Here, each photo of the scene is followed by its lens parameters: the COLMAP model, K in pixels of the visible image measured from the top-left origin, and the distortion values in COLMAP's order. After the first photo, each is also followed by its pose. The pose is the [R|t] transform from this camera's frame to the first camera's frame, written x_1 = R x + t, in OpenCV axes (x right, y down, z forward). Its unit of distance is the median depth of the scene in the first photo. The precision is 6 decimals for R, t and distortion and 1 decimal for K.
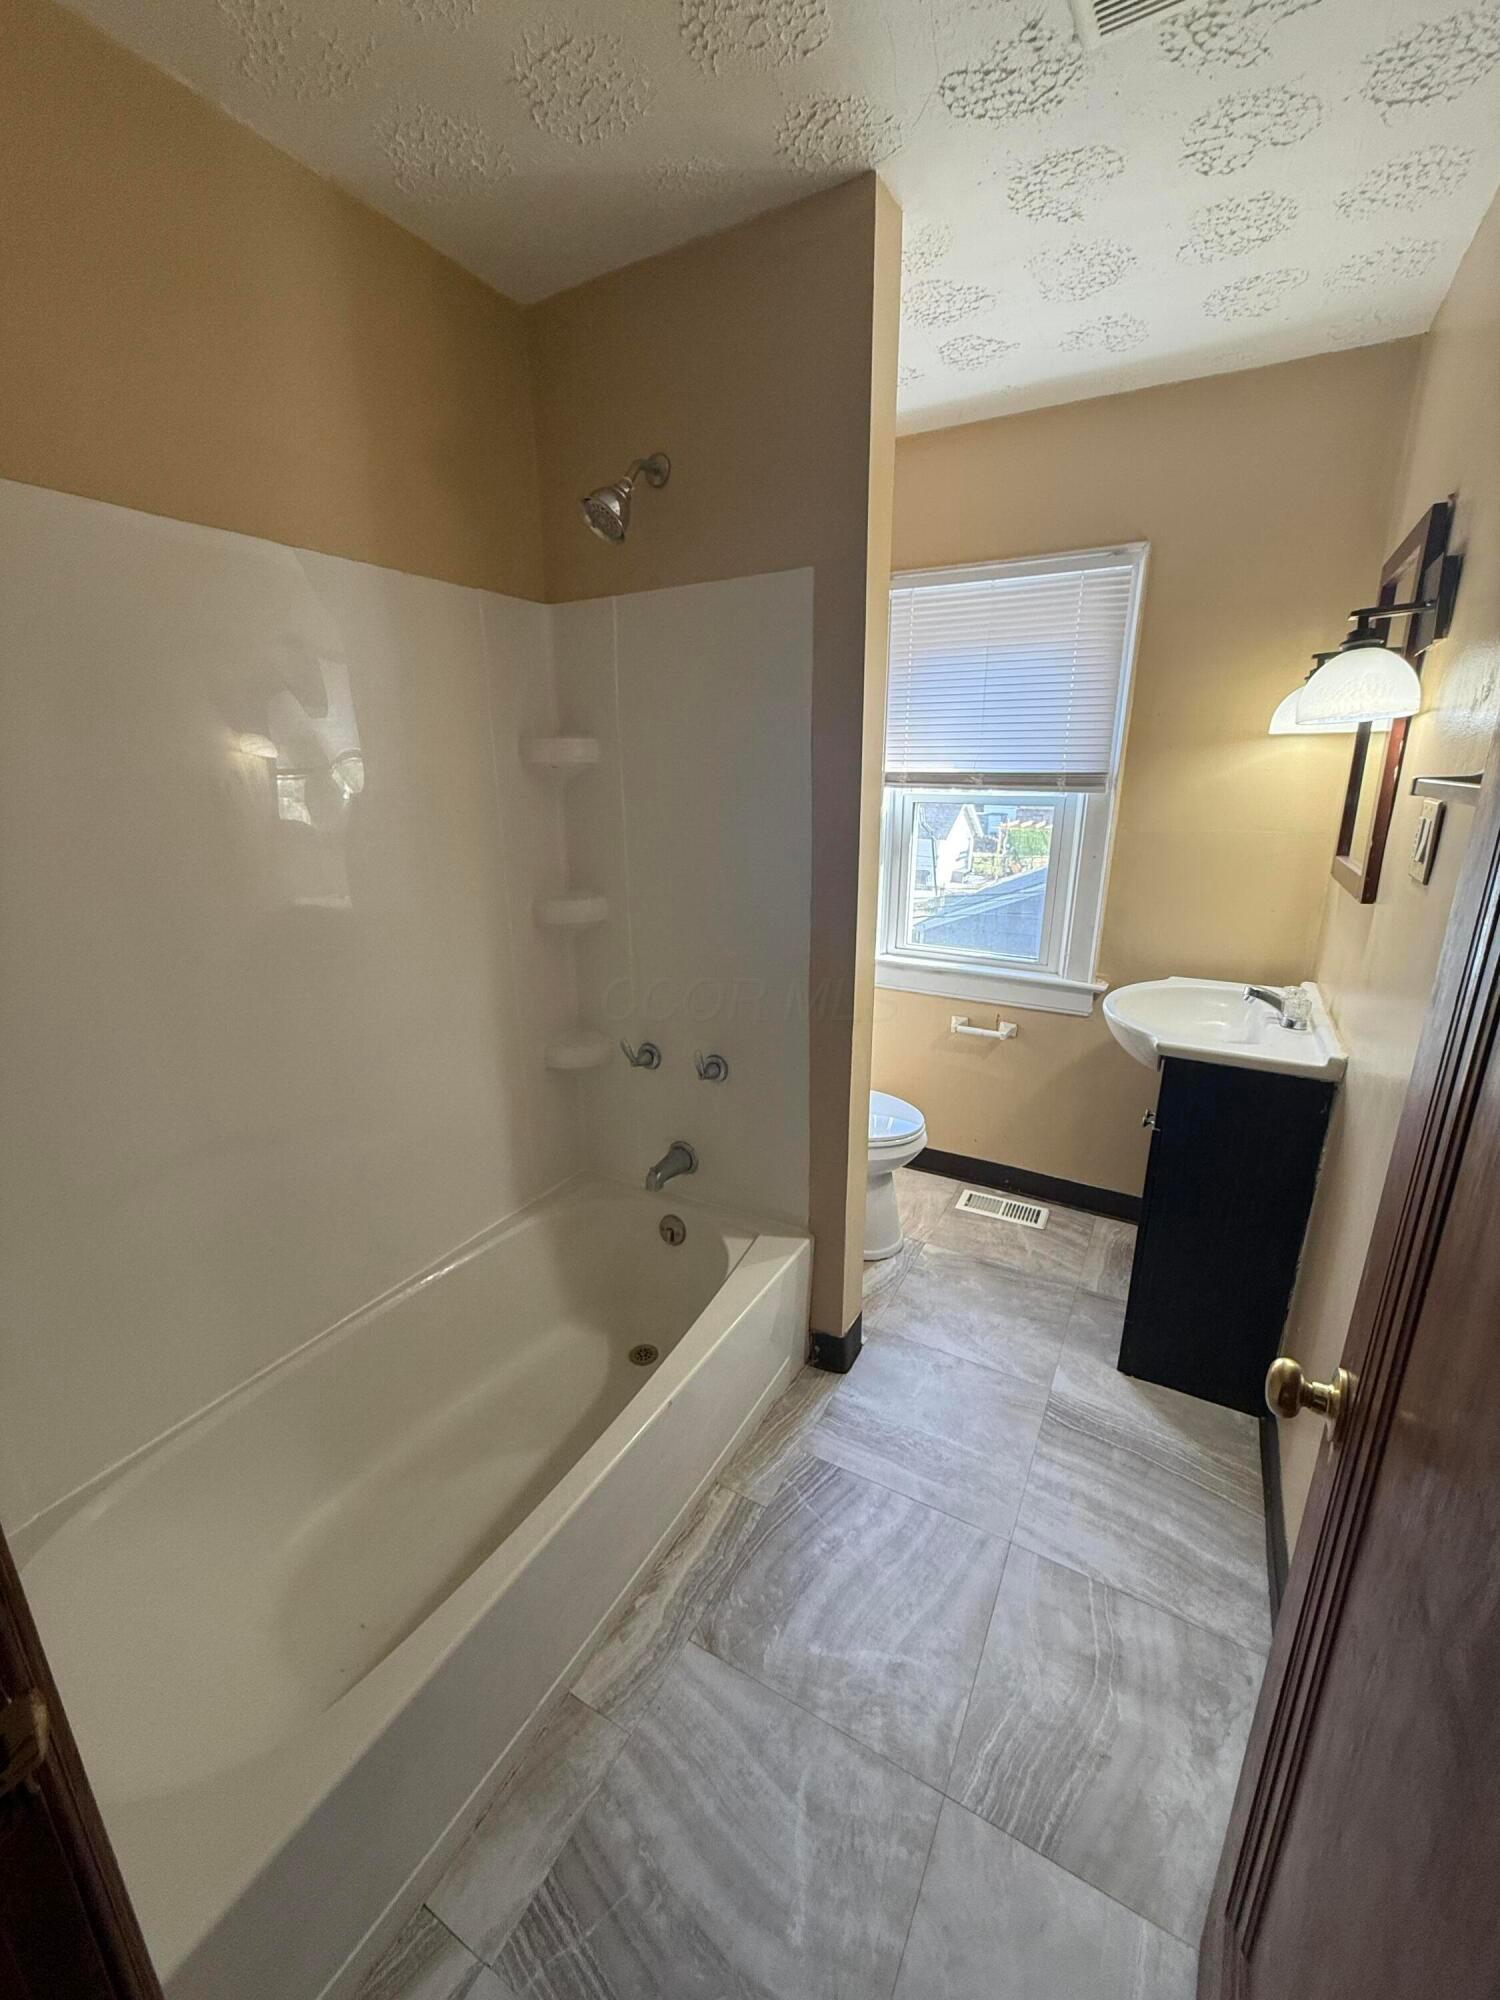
lens RADIAL K [[805.1, 0, 750.0], [0, 805.1, 1000.0], [0, 0, 1]] dist [0.000341, -0.000346]
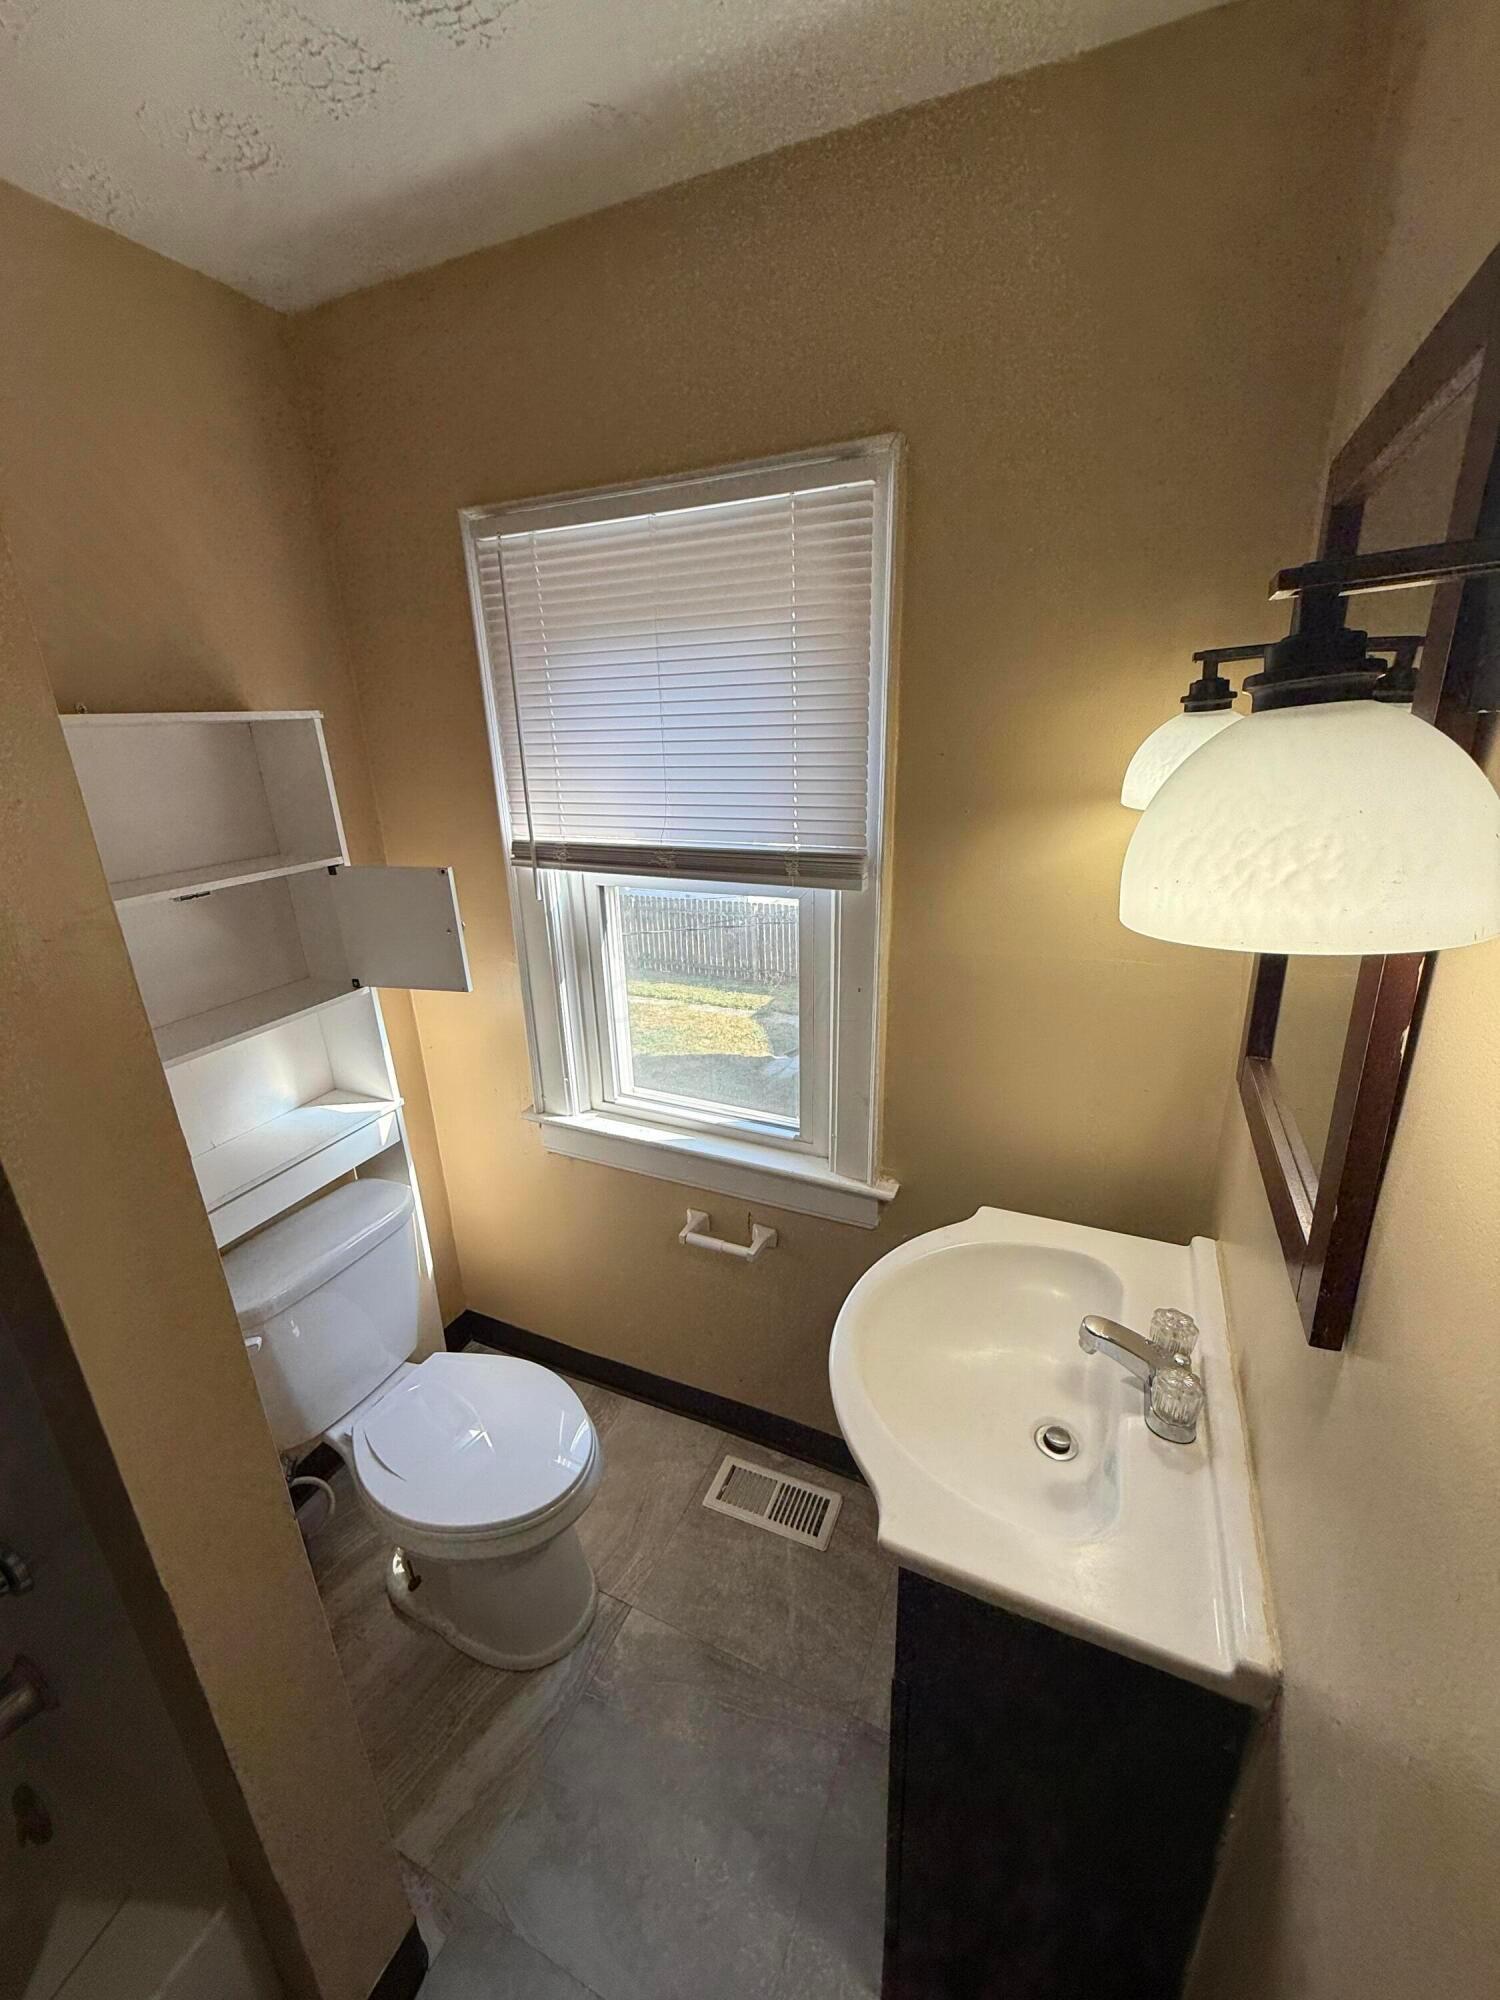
lens RADIAL K [[805.1, 0, 750.0], [0, 805.1, 1000.0], [0, 0, 1]] dist [0.000341, -0.000346]
pose [[0.996013, -0.052982, 0.071770, 0.314638], [0.049610, 0.997615, 0.047983, -0.210126], [-0.074142, -0.044231, 0.996266, 0.427720]]
